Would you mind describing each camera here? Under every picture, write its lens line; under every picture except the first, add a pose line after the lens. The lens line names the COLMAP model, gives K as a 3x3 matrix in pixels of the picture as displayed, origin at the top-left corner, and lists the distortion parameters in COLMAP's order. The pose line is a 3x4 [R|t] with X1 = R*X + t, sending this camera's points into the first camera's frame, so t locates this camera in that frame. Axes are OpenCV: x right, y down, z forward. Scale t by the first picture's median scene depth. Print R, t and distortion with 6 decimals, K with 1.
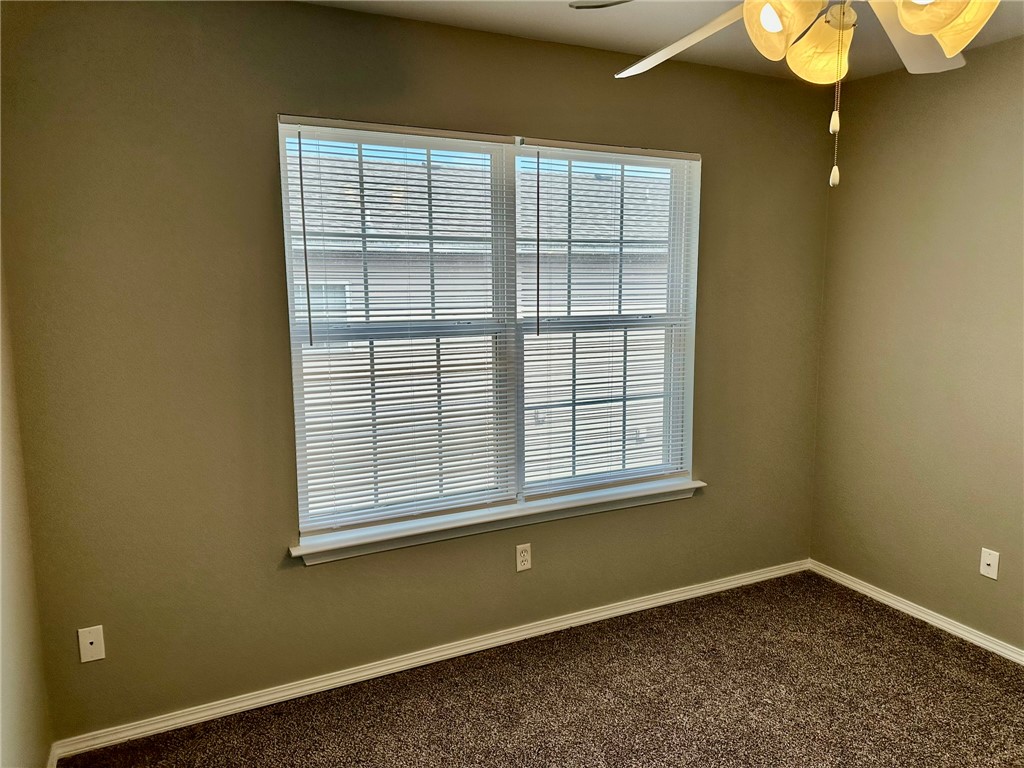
lens RADIAL K [[718.6, 0, 517.3], [0, 718.6, 382.9], [0, 0, 1]] dist [0.049675, -0.055202]
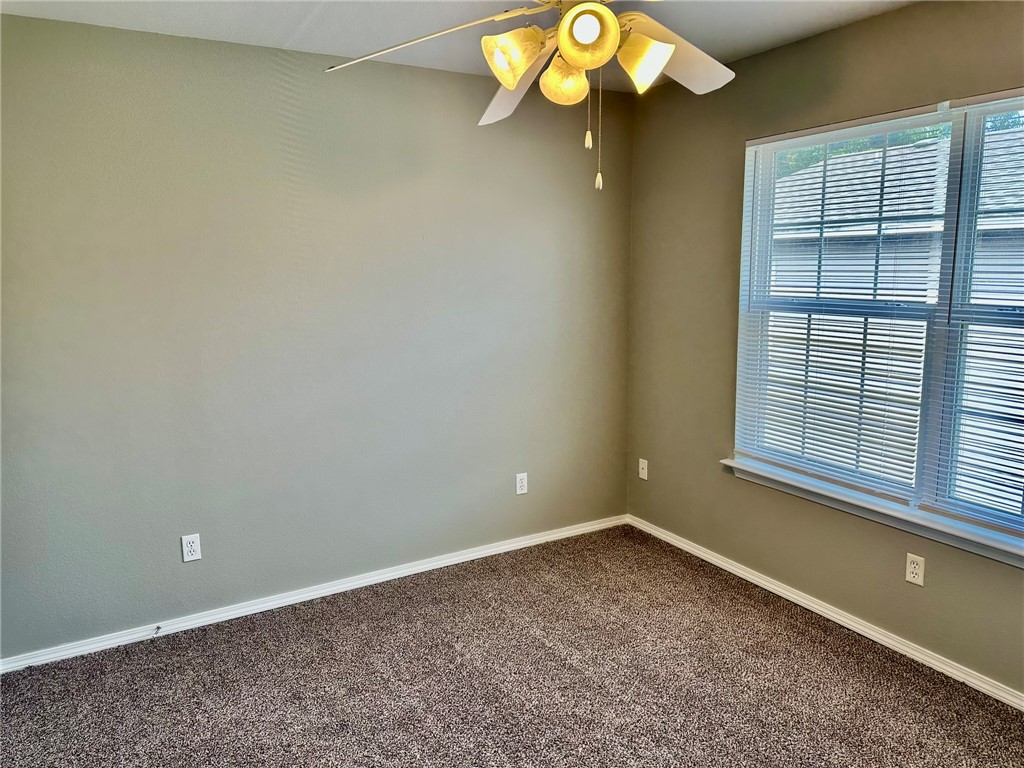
lens RADIAL K [[718.6, 0, 508.1], [0, 718.6, 380.1], [0, 0, 1]] dist [0.049675, -0.055202]
pose [[0.062863, 0.162708, -0.984670, 0.887936], [-0.135164, 0.978919, 0.153128, -0.064030], [0.988827, 0.123466, 0.083530, 0.417797]]
